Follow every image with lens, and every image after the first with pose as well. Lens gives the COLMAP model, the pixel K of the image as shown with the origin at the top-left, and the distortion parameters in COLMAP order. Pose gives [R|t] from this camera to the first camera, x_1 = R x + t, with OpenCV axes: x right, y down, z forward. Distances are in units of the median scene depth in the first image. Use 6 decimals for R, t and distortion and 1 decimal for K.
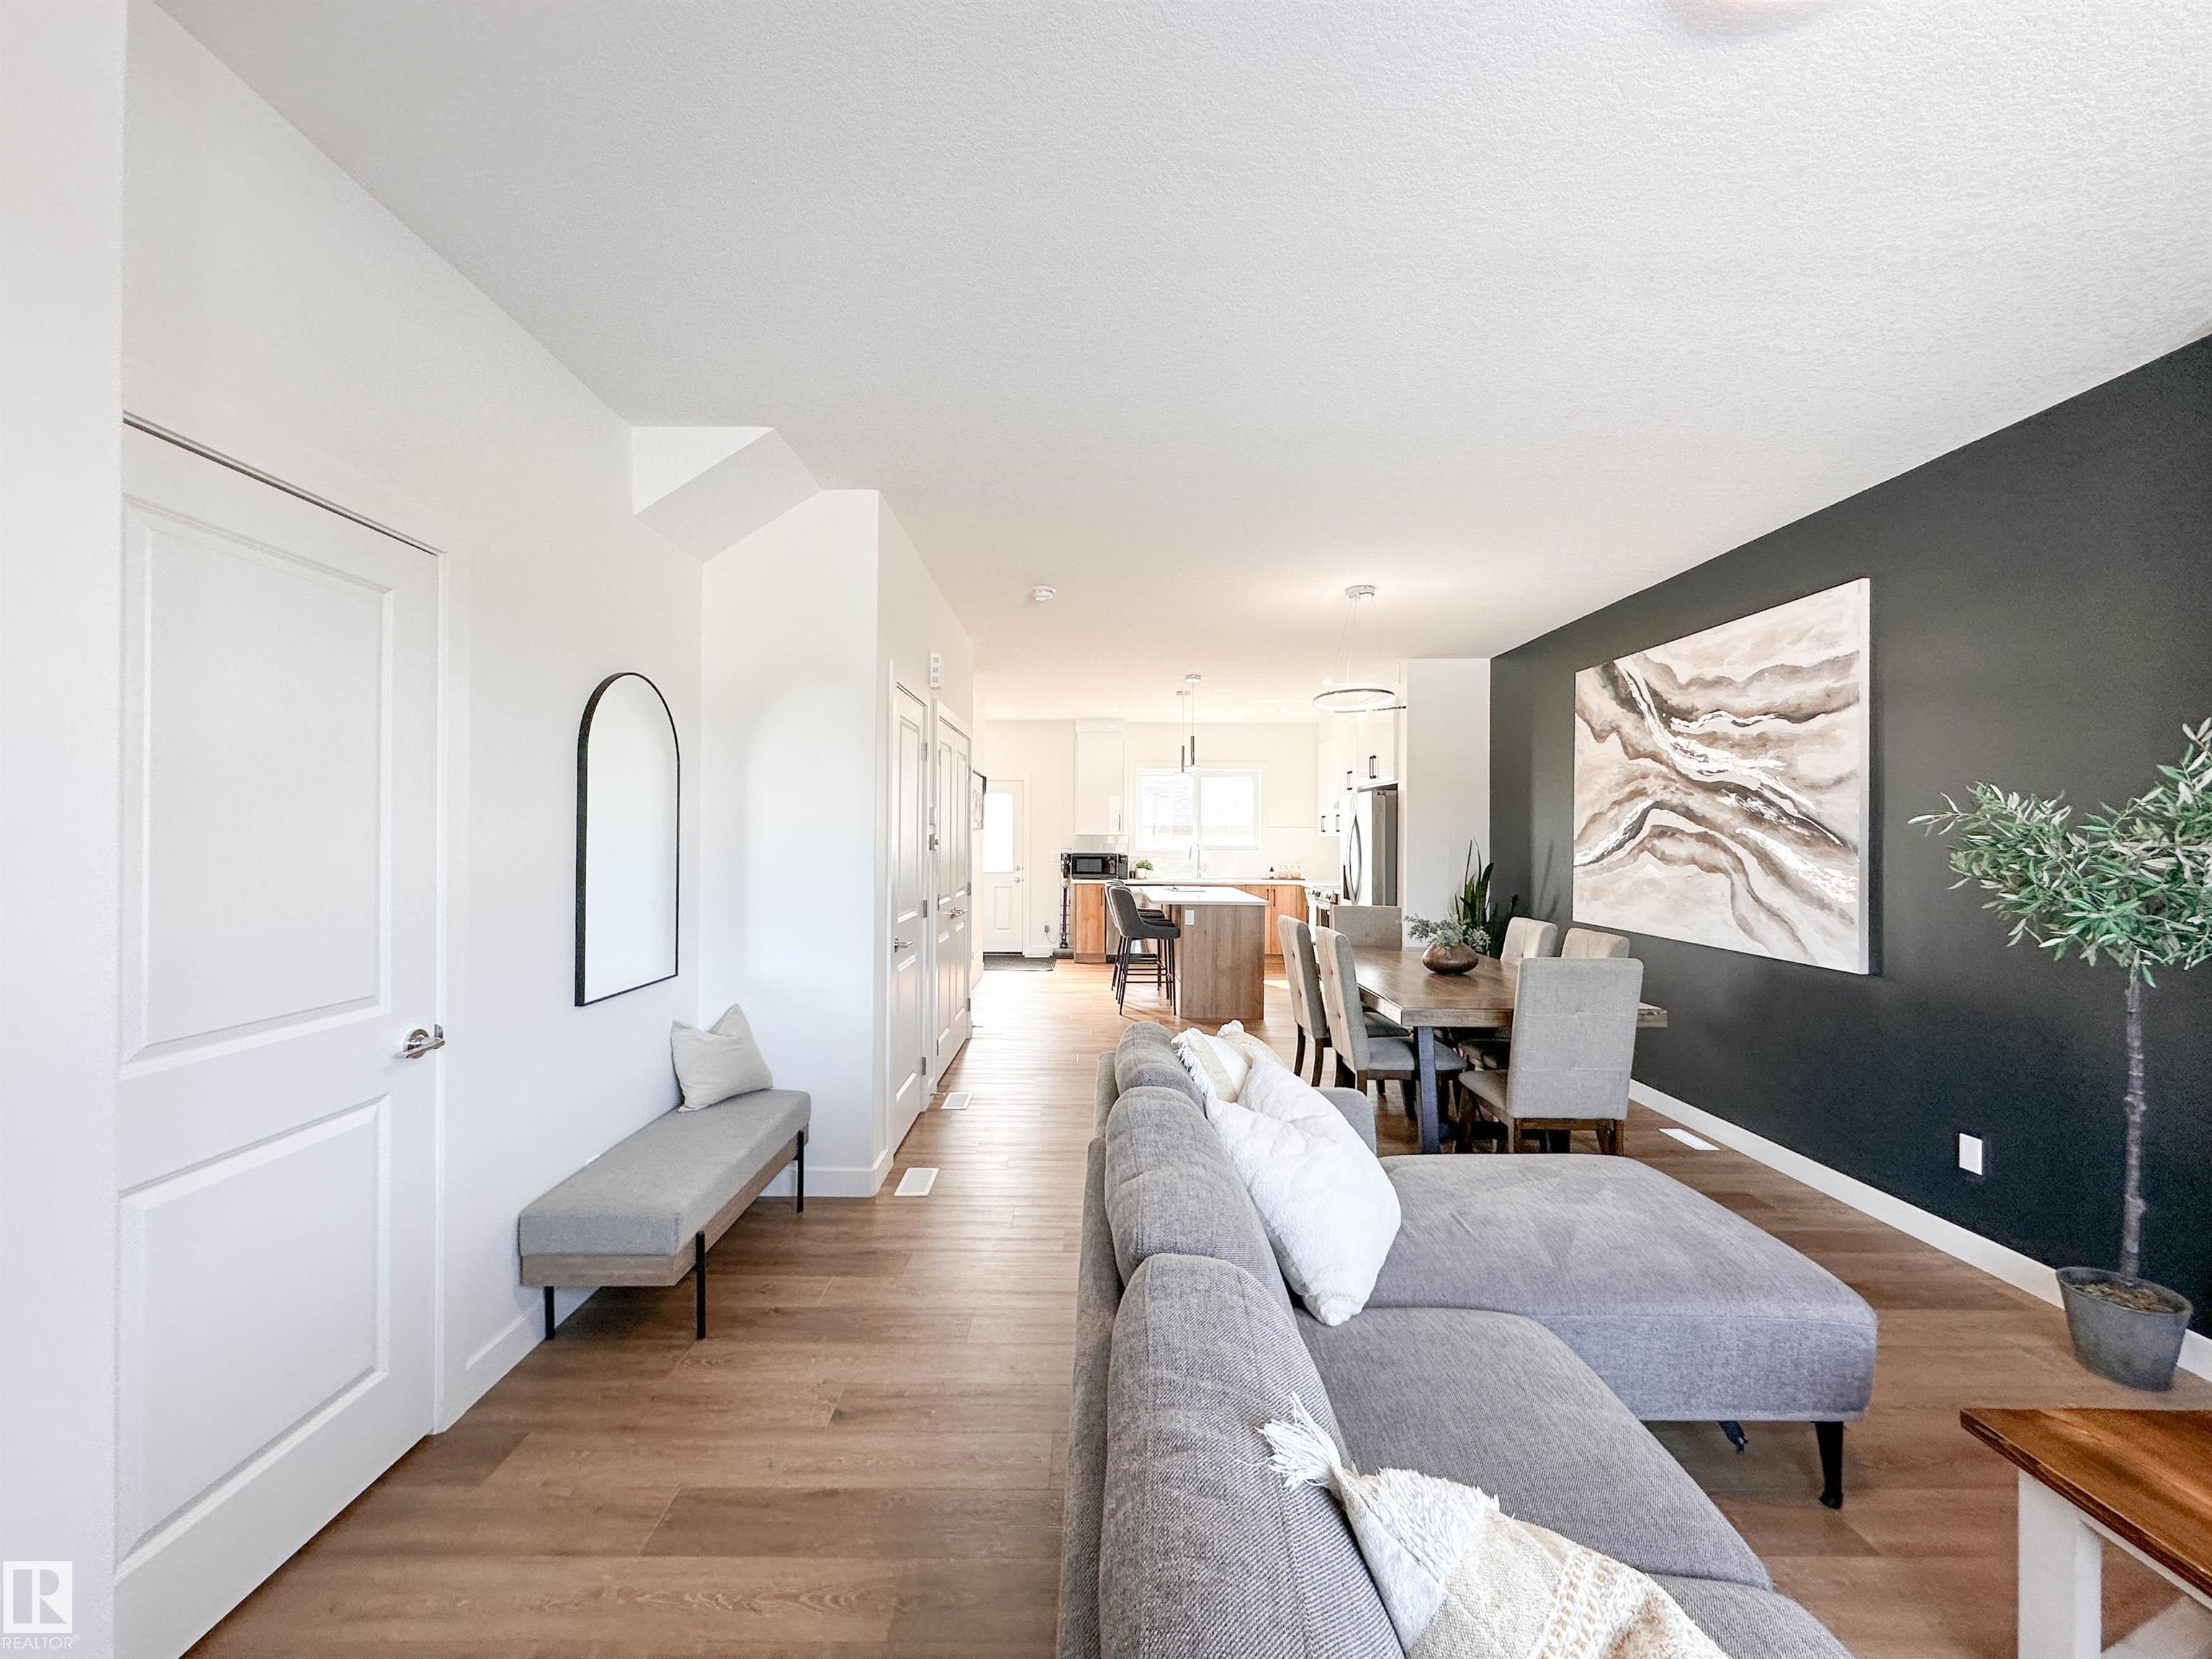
lens RADIAL K [[898.2, 0, 1088.9], [0, 898.2, 832.8], [0, 0, 1]] dist [0.000714, -0.000745]
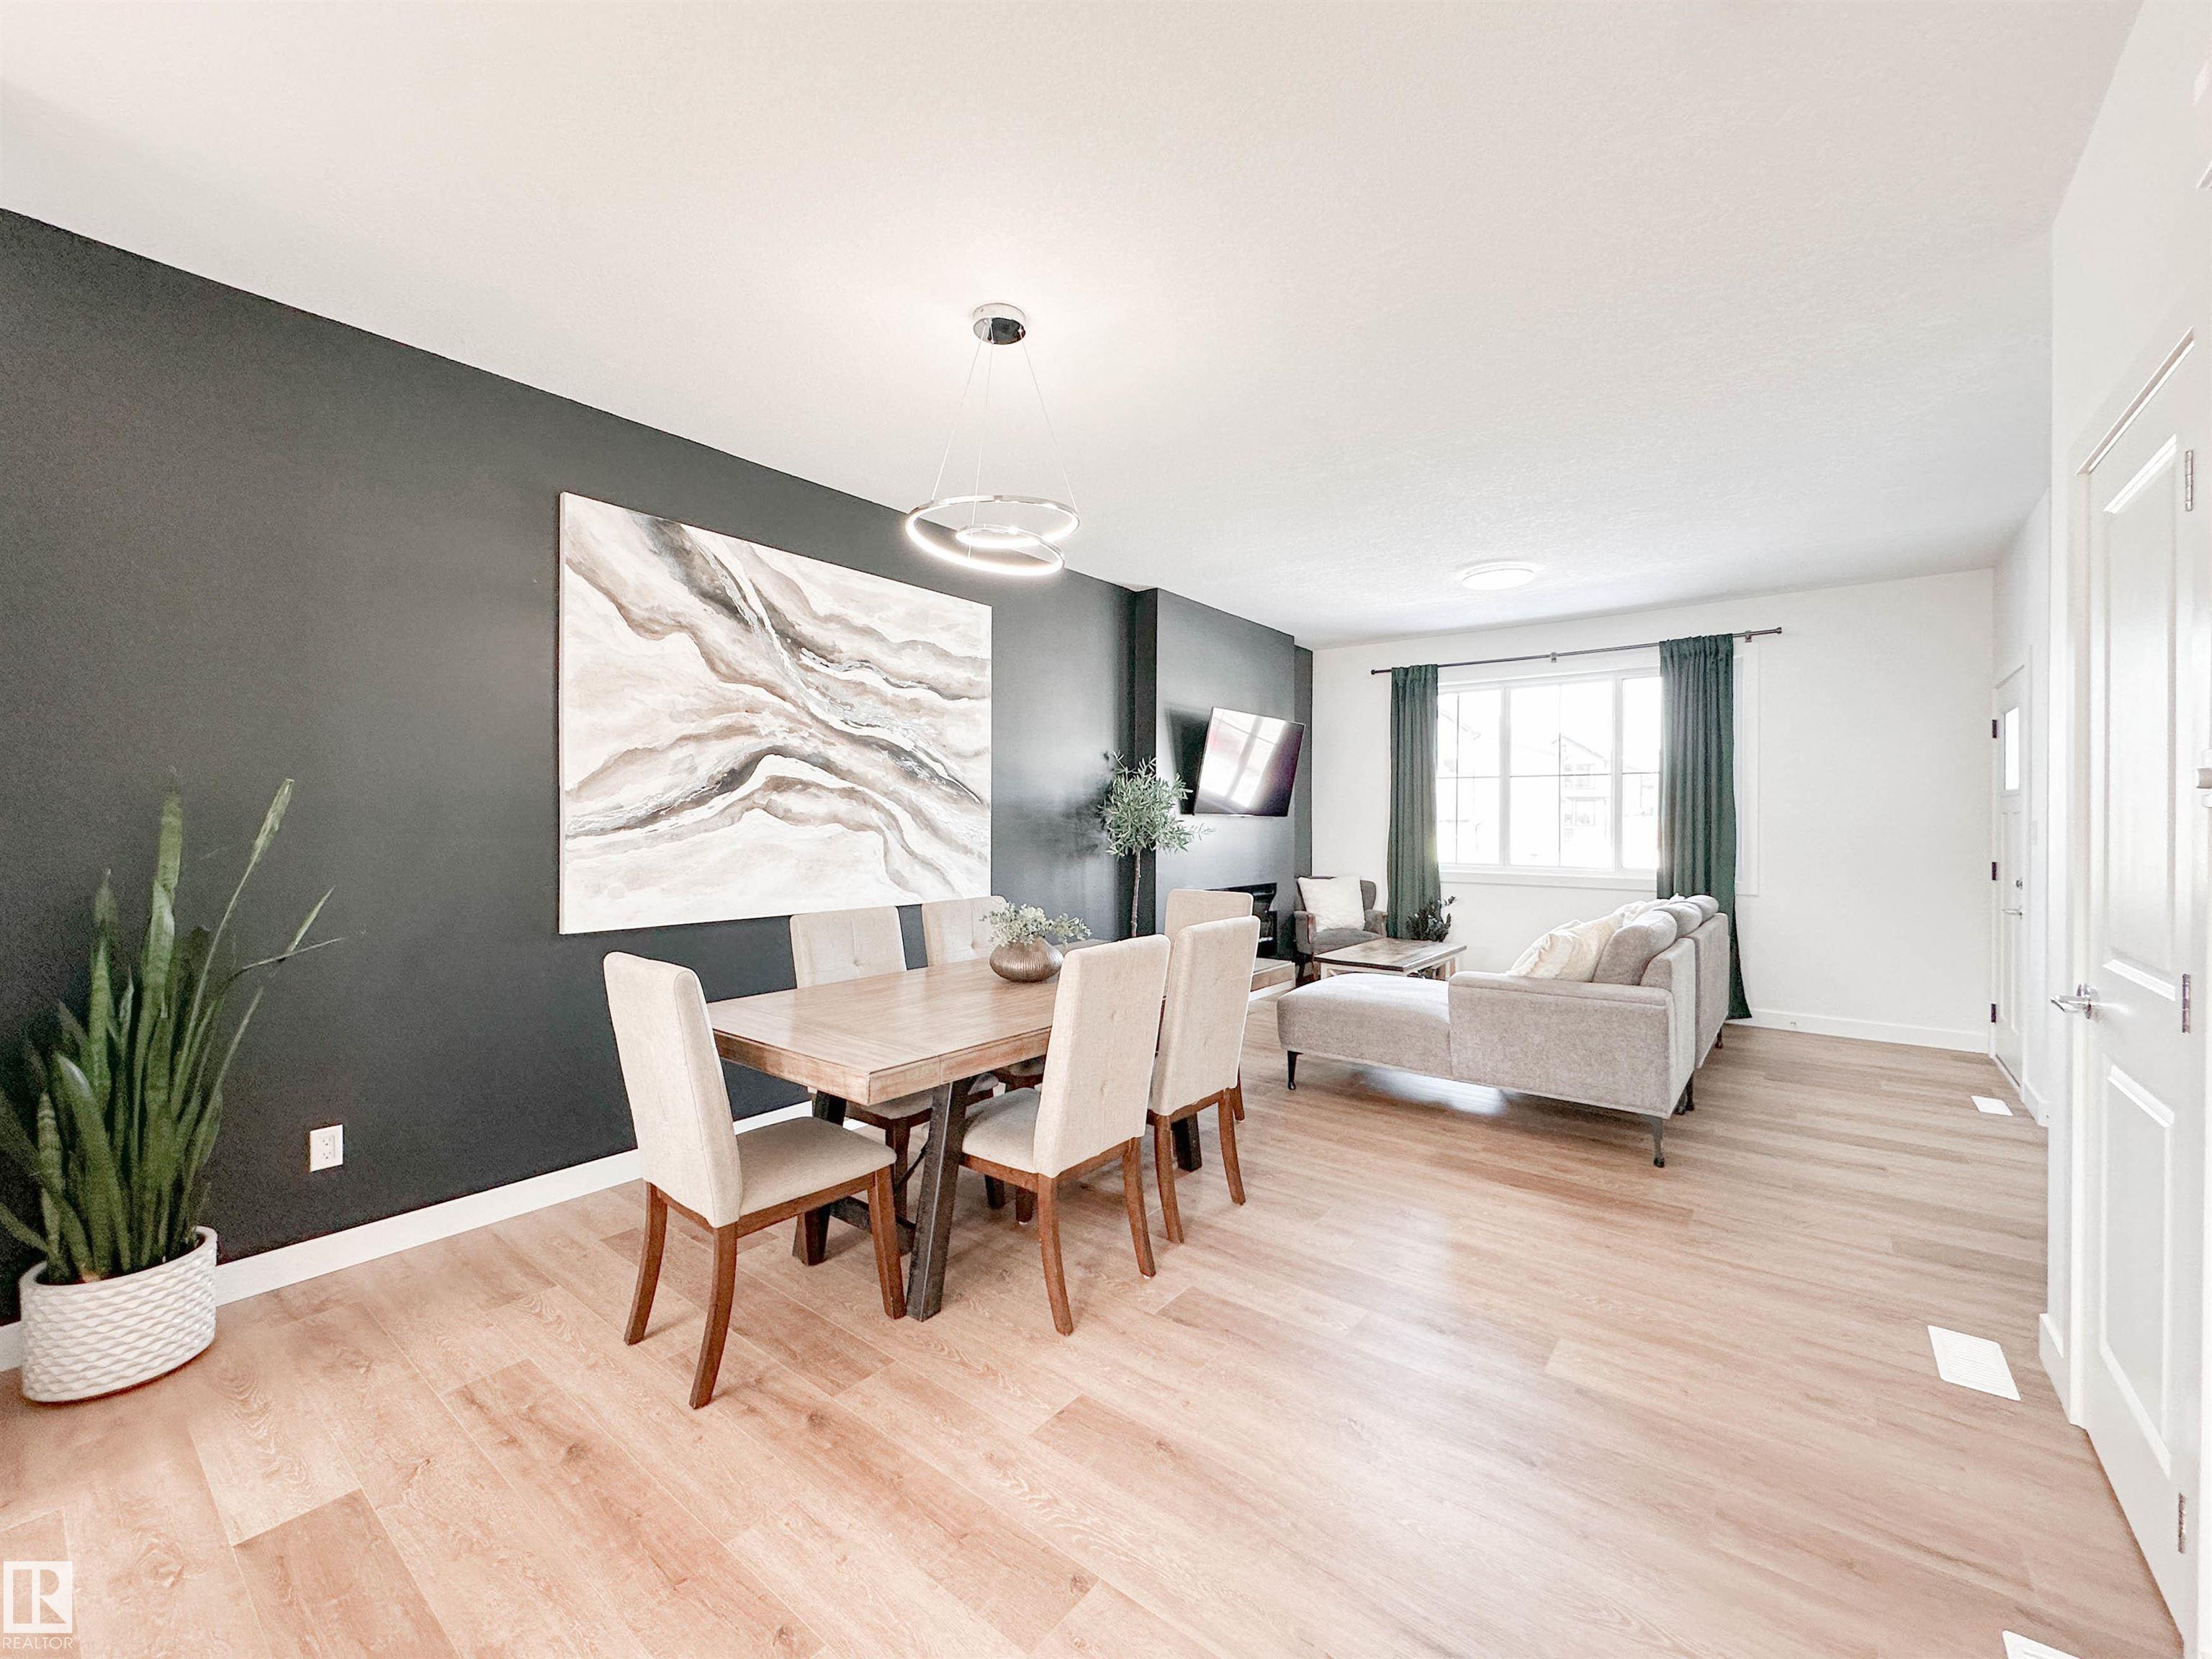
lens RADIAL K [[898.2, 0, 1106.2], [0, 898.2, 821.1], [0, 0, 1]] dist [0.000714, -0.000745]
pose [[-0.787687, -0.009659, 0.615999, -0.086276], [-0.009951, 0.999946, 0.002955, 0.026794], [-0.615995, -0.003802, -0.787741, 1.491617]]
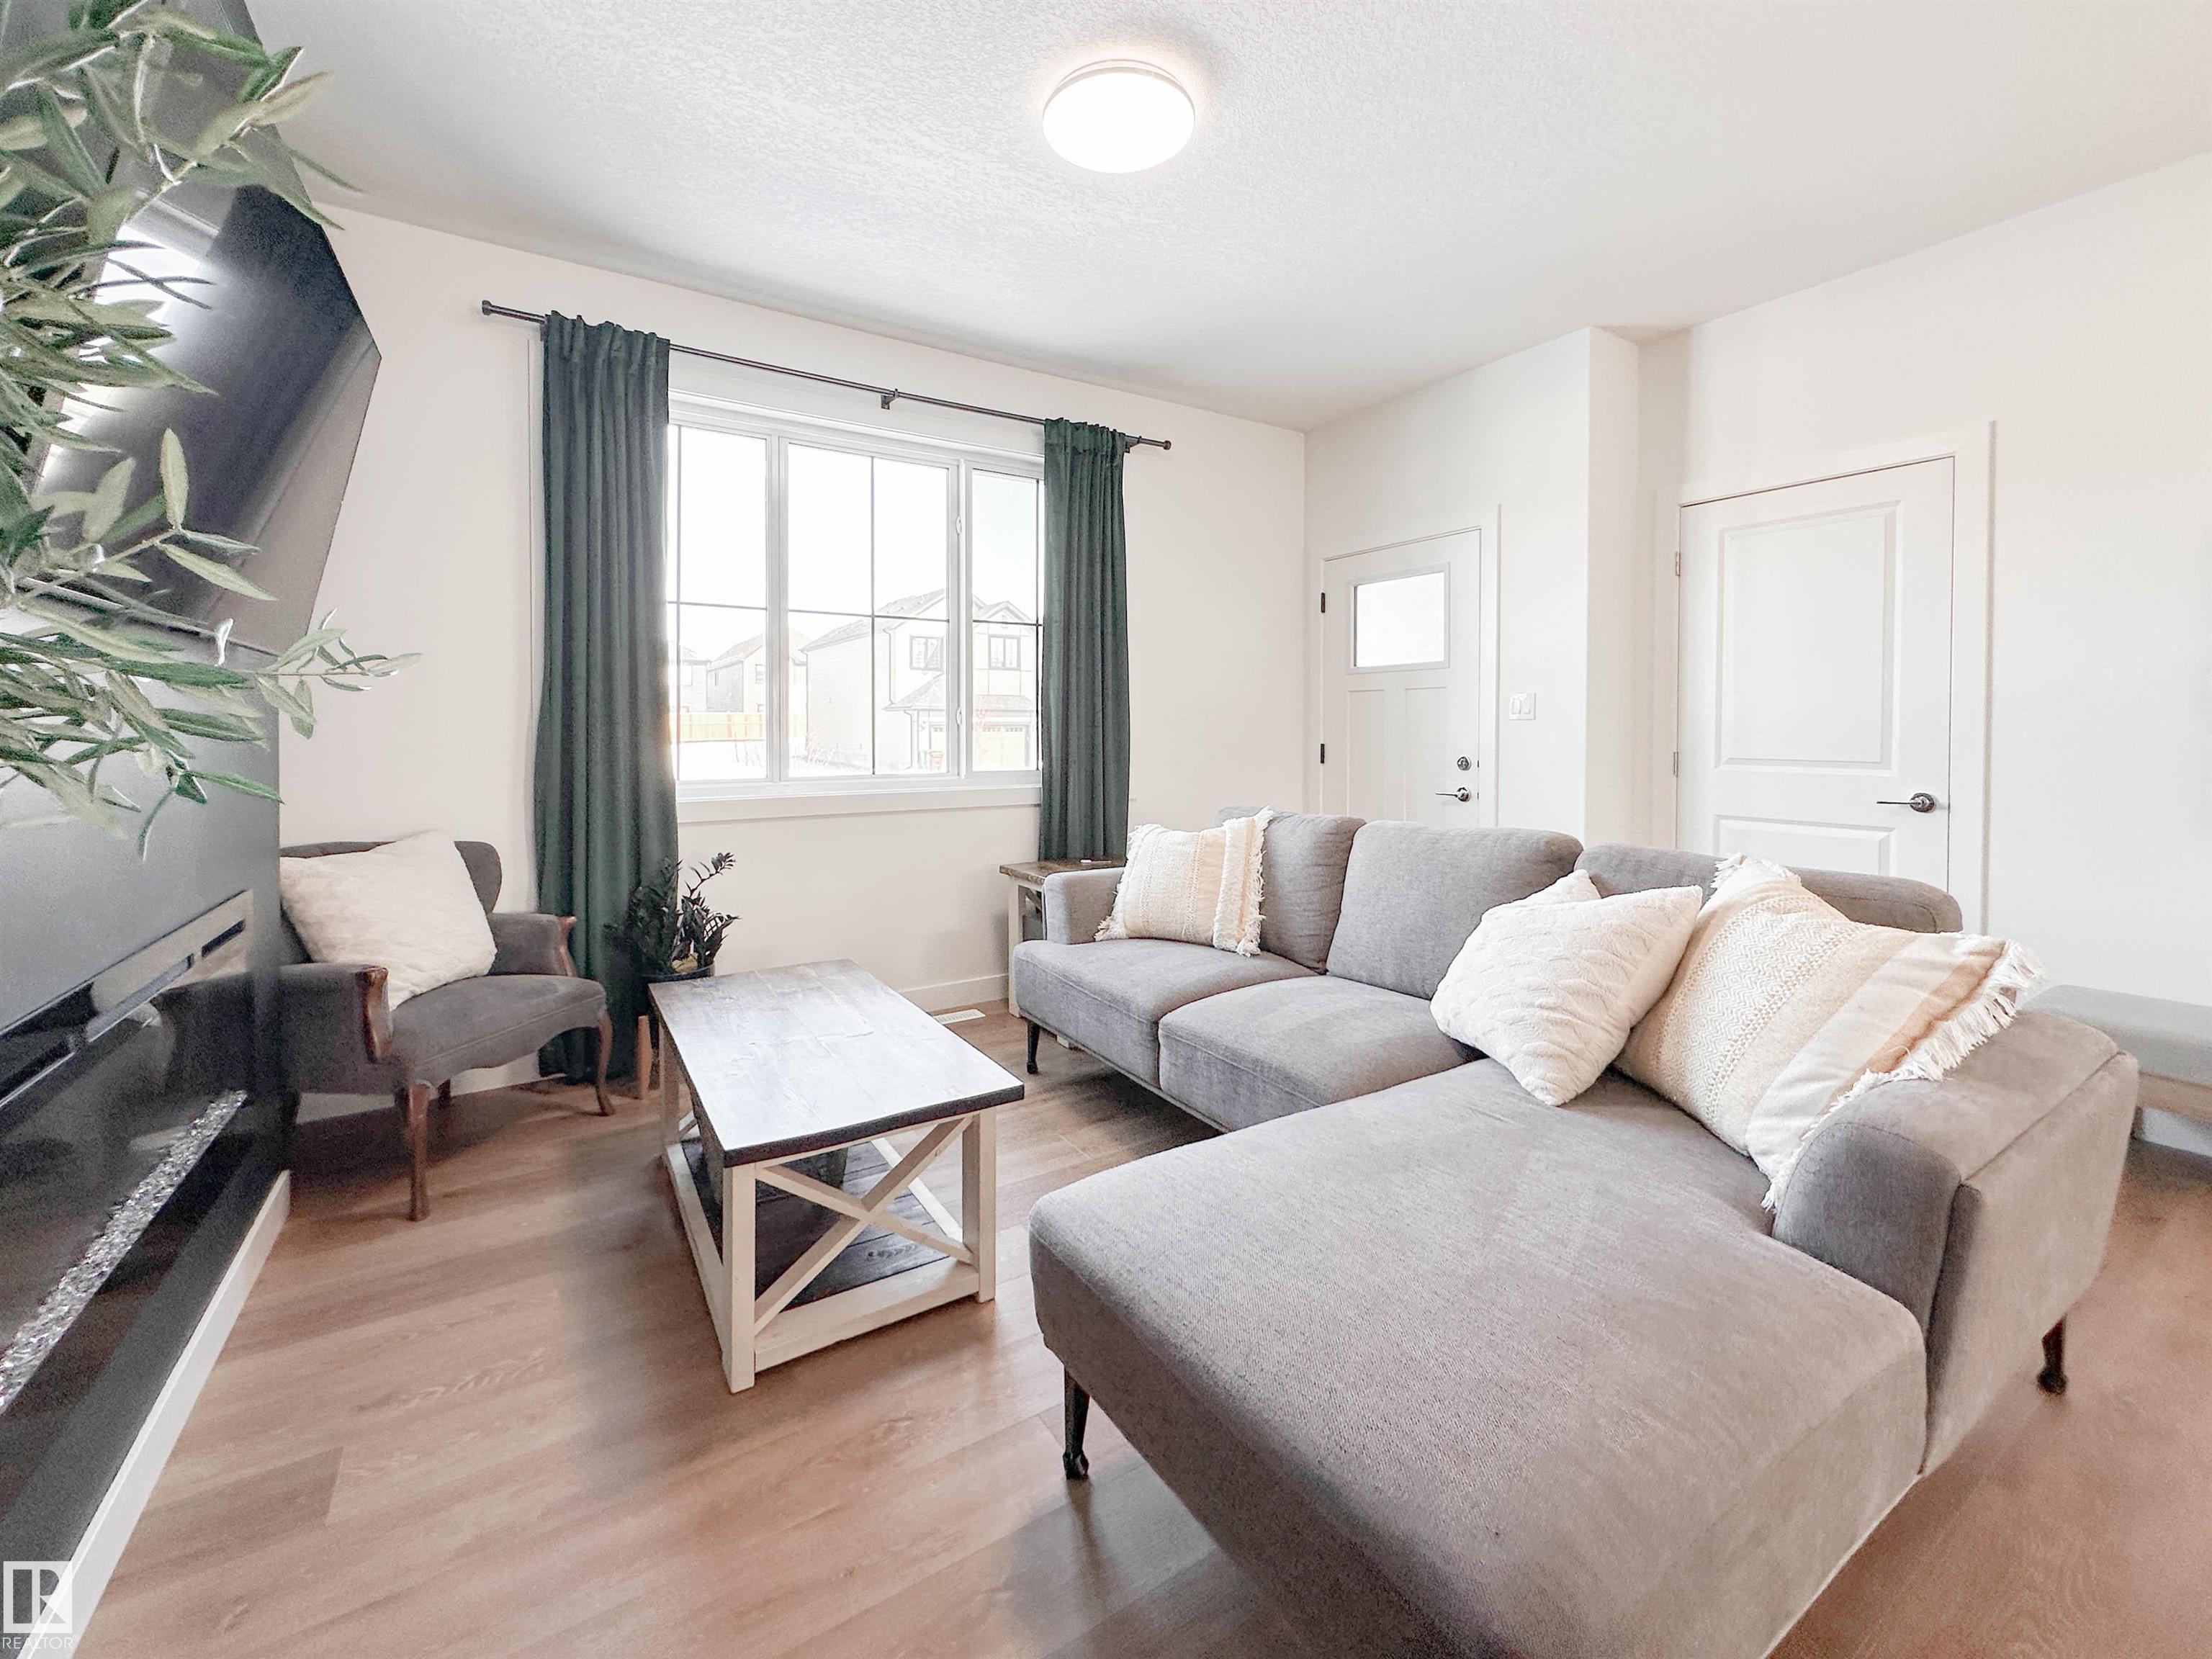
lens RADIAL K [[898.2, 0, 1121.2], [0, 898.2, 736.9], [0, 0, 1]] dist [0.000714, -0.000745]
pose [[-0.843993, 0.001229, -0.536353, 0.494794], [-0.004608, 0.999944, 0.009543, 0.052847], [0.536335, 0.010526, -0.843940, 0.706197]]
